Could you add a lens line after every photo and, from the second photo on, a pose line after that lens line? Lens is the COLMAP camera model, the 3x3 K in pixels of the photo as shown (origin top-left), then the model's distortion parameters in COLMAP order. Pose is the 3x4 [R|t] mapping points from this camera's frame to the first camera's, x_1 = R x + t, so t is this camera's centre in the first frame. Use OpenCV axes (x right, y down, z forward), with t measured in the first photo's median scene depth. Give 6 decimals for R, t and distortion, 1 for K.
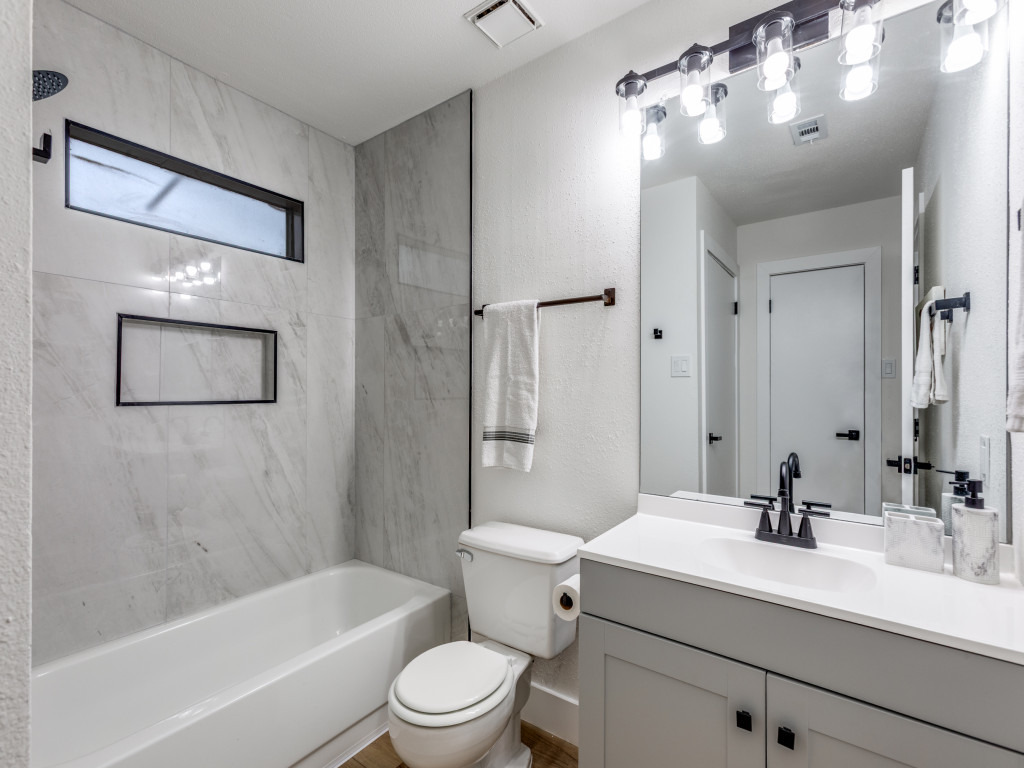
lens RADIAL K [[465.5, 0, 514.7], [0, 465.5, 389.5], [0, 0, 1]] dist [-0.001587, 0.006984]
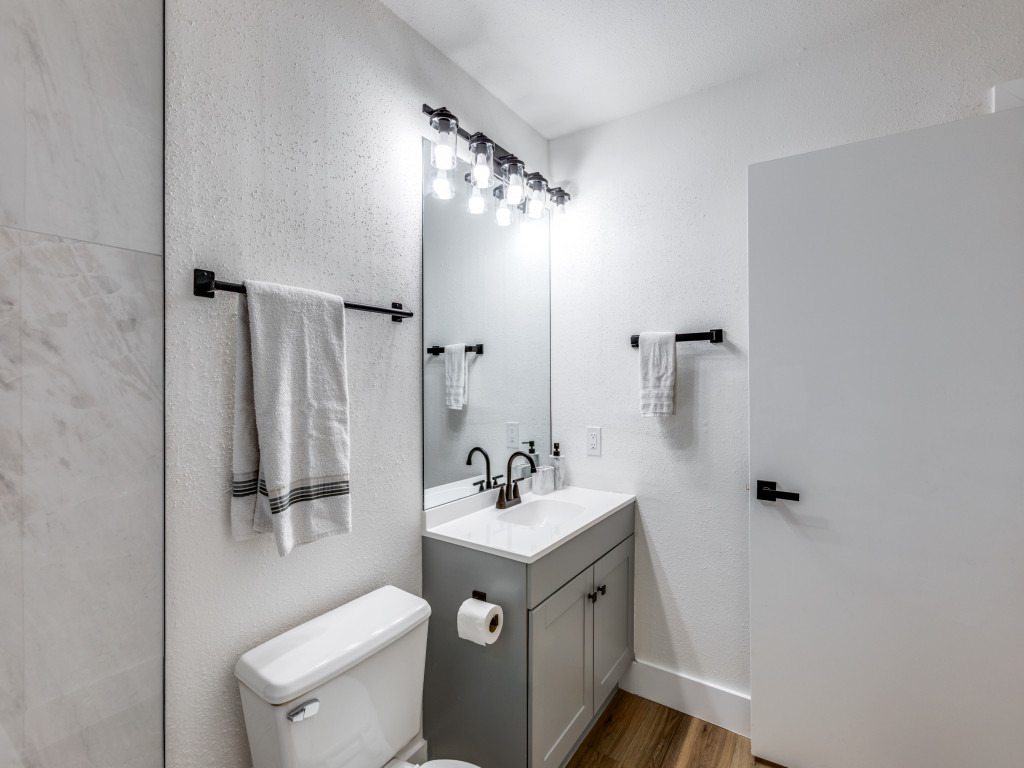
lens RADIAL K [[465.5, 0, 514.8], [0, 465.5, 378.5], [0, 0, 1]] dist [-0.001587, 0.006984]
pose [[-0.001887, -0.003459, 0.999992, -0.683756], [0.001506, 0.999993, 0.003462, -0.064984], [-0.999997, 0.001512, -0.001882, 0.720516]]
